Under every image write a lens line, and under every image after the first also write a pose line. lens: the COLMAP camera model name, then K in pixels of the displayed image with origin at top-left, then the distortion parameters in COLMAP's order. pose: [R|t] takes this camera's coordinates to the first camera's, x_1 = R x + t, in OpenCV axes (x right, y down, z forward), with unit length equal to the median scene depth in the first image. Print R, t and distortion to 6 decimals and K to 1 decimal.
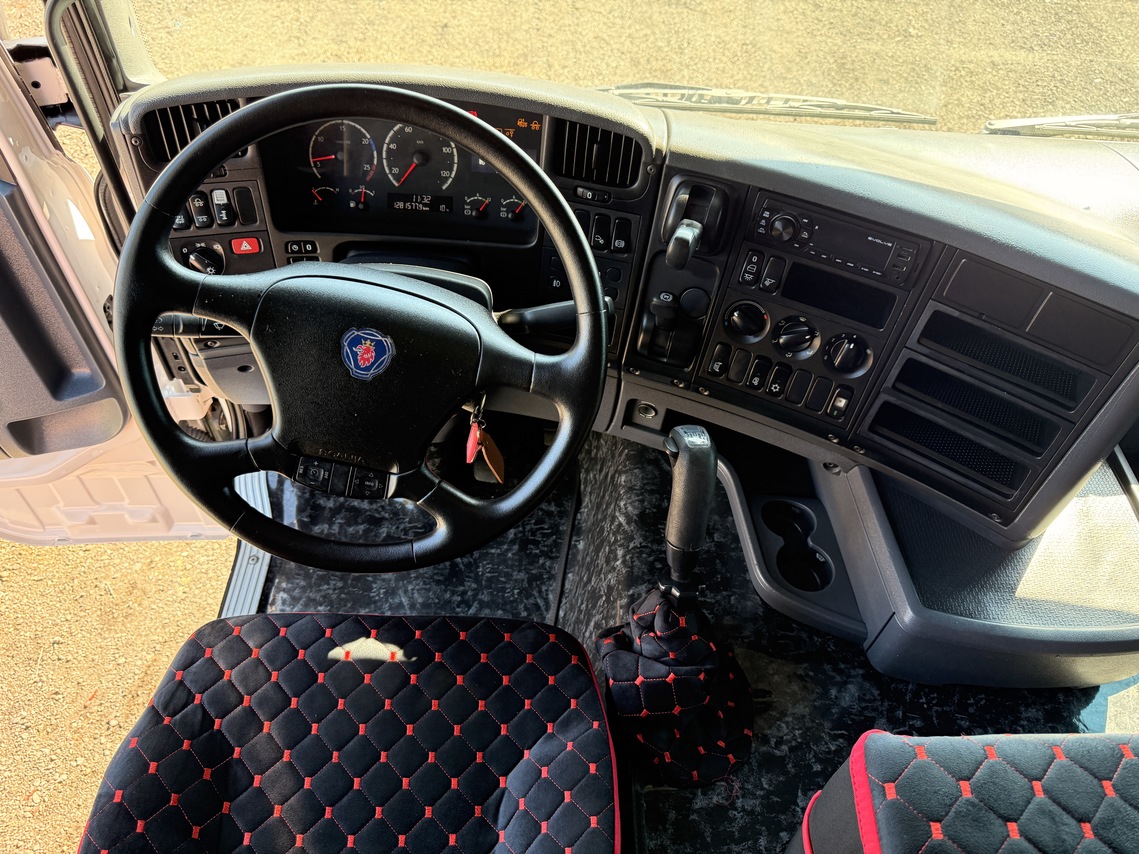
lens RADIAL K [[801.0, 0, 569.5], [0, 801.0, 427.0], [0, 0, 1]] dist [0.060394, -0.061574]
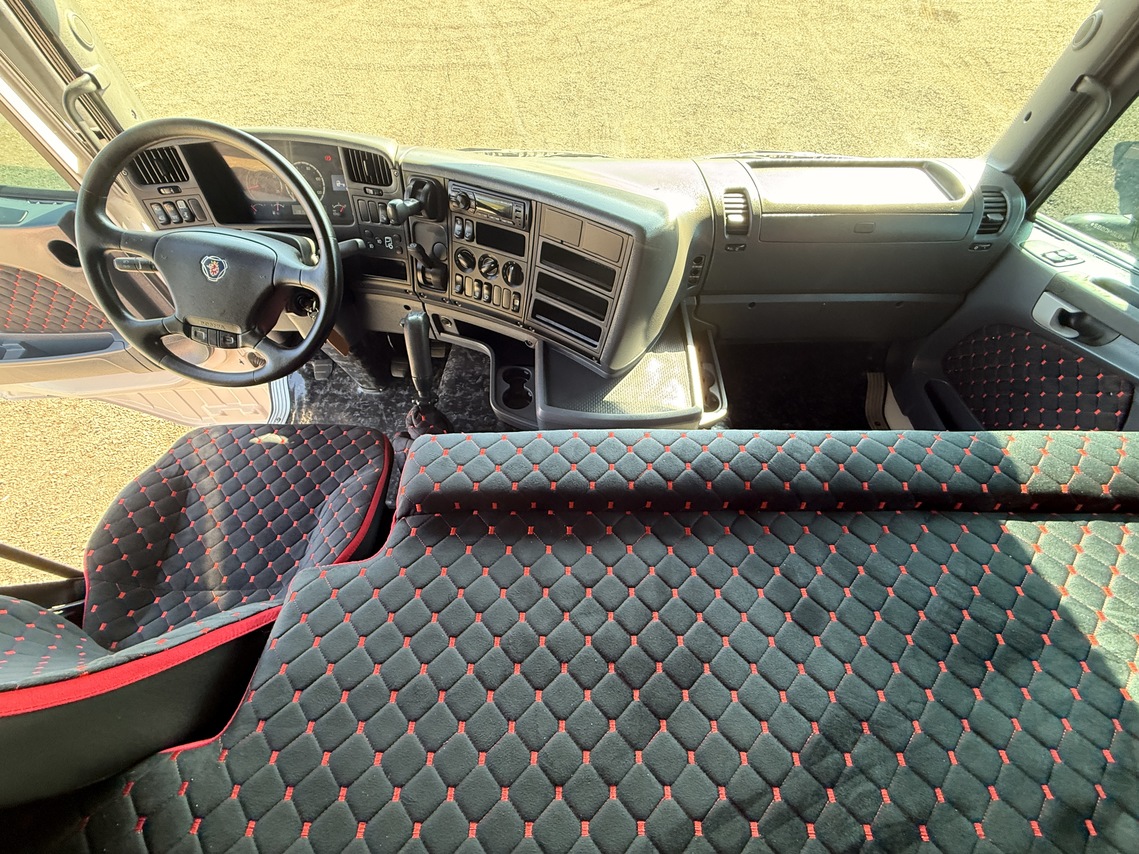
lens RADIAL K [[449.7, 0, 555.9], [0, 449.7, 425.8], [0, 0, 1]] dist [-0.001408, -0.000183]
pose [[0.998071, -0.027989, -0.055414, 0.500135], [0.031781, 0.997125, 0.068788, 0.192903], [0.053329, -0.070417, 0.996091, -0.041397]]
